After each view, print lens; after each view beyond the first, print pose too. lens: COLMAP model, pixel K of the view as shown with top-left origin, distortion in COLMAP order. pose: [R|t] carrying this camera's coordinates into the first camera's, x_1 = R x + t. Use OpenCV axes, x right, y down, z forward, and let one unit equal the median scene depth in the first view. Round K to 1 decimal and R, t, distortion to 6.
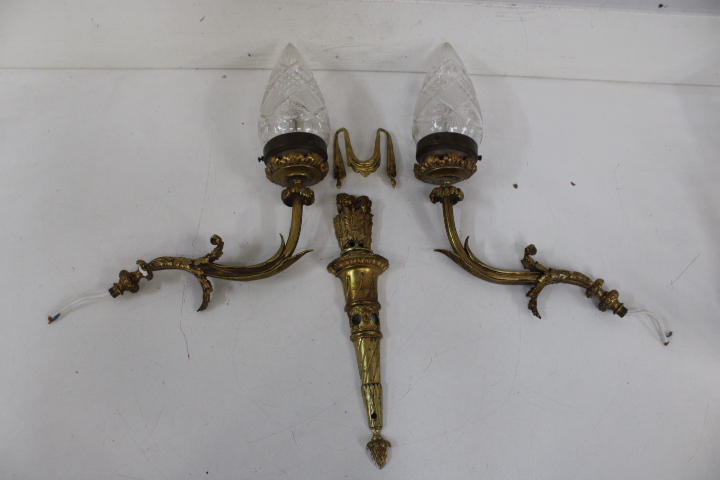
lens RADIAL K [[604.7, 0, 360.0], [0, 604.7, 240.0], [0, 0, 1]] dist [-0.173279, 0.156487]
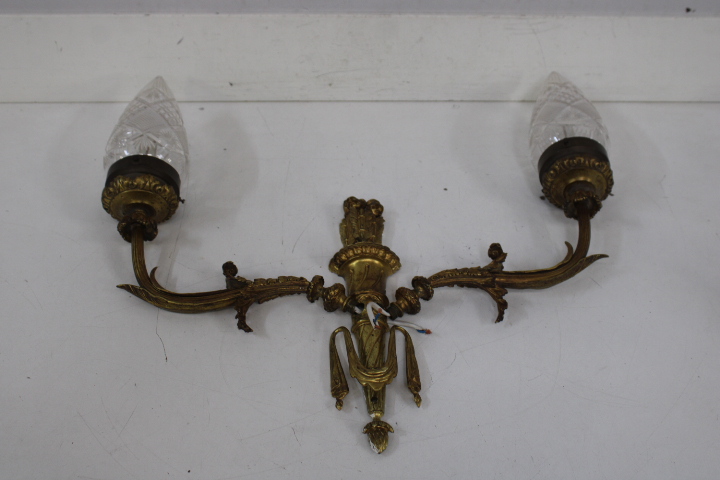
lens RADIAL K [[934.9, 0, 360.0], [0, 934.9, 240.0], [0, 0, 1]] dist [-0.060135, 0.046158]
pose [[0.999266, -0.036775, 0.010707, -0.018820], [0.038232, 0.940803, -0.336792, 0.398320], [0.002312, 0.336954, 0.941518, -0.239762]]
